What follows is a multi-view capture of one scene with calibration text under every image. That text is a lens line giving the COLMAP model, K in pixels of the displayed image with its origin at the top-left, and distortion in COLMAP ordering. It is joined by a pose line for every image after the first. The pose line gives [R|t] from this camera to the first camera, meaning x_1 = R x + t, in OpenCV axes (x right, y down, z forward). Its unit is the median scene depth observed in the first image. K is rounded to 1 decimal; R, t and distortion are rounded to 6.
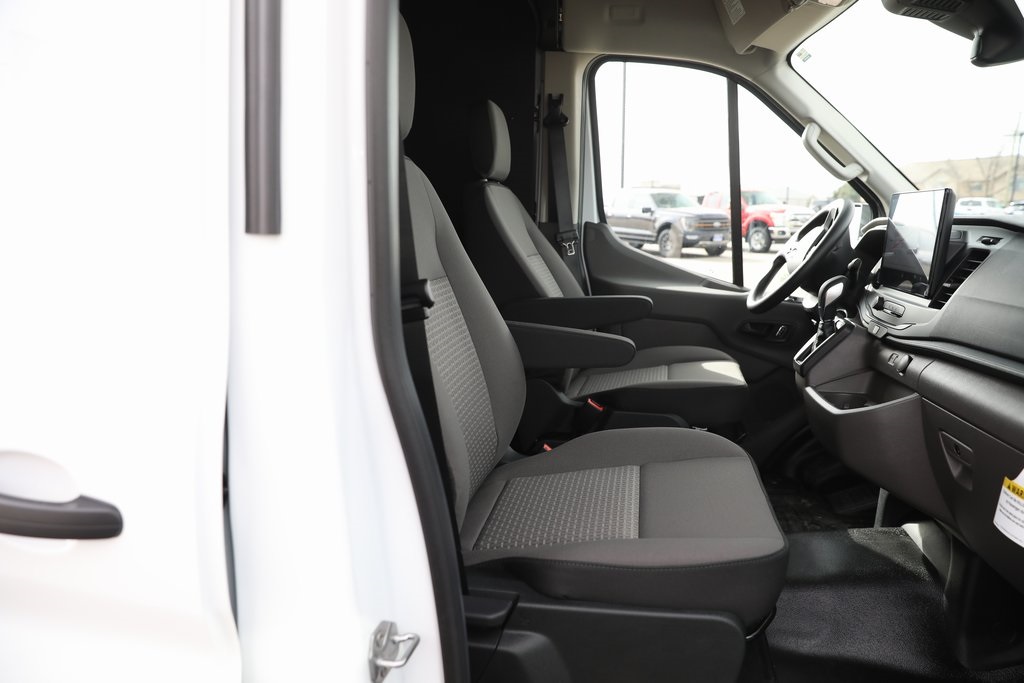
lens RADIAL K [[692.3, 0, 512.0], [0, 692.3, 341.5], [0, 0, 1]] dist [-0.089552, 0.071445]
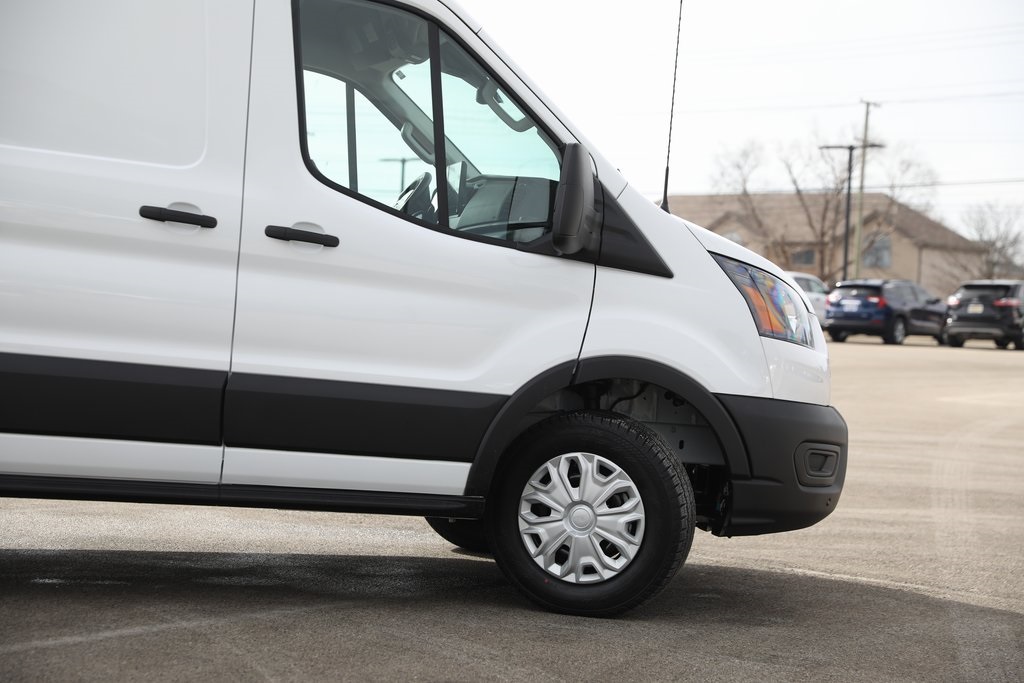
lens RADIAL K [[1872.7, 0, 512.0], [0, 1872.7, 341.5], [0, 0, 1]] dist [0.181338, 0.153563]
pose [[0.906753, 0.023957, 0.420981, -1.400554], [0.044636, 0.987322, -0.152328, 1.032538], [-0.419293, 0.156915, 0.894188, -3.540329]]
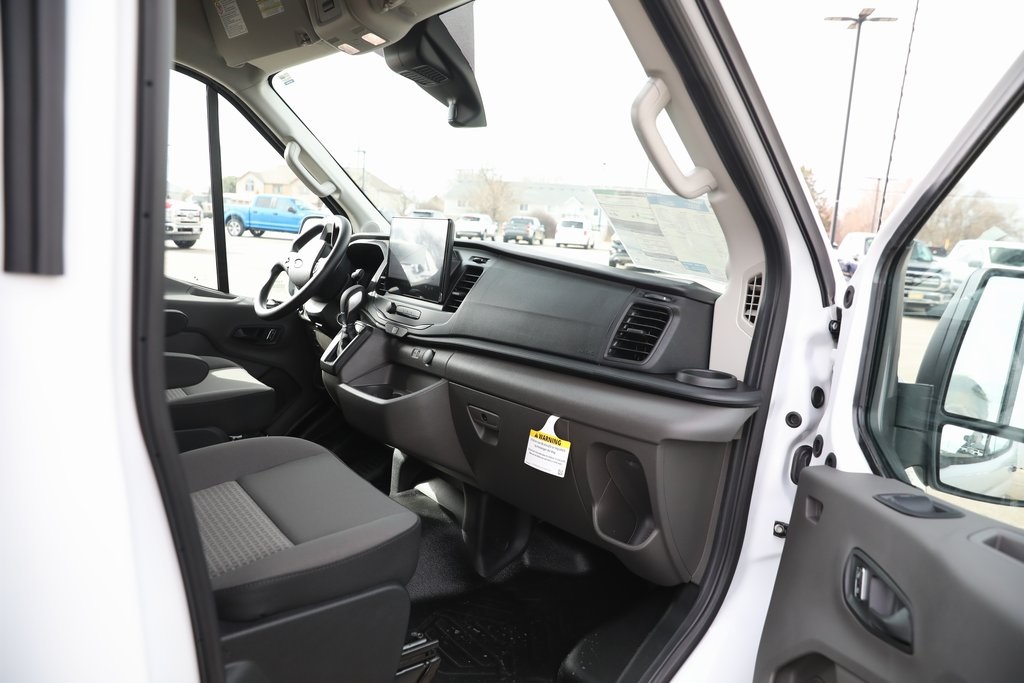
lens RADIAL K [[692.3, 0, 512.0], [0, 692.3, 341.5], [0, 0, 1]] dist [-0.089552, 0.071445]
pose [[0.668330, -0.073256, 0.740249, -0.228435], [0.069784, 0.996925, 0.035653, -0.025825], [-0.740585, 0.027829, 0.671386, 0.019949]]
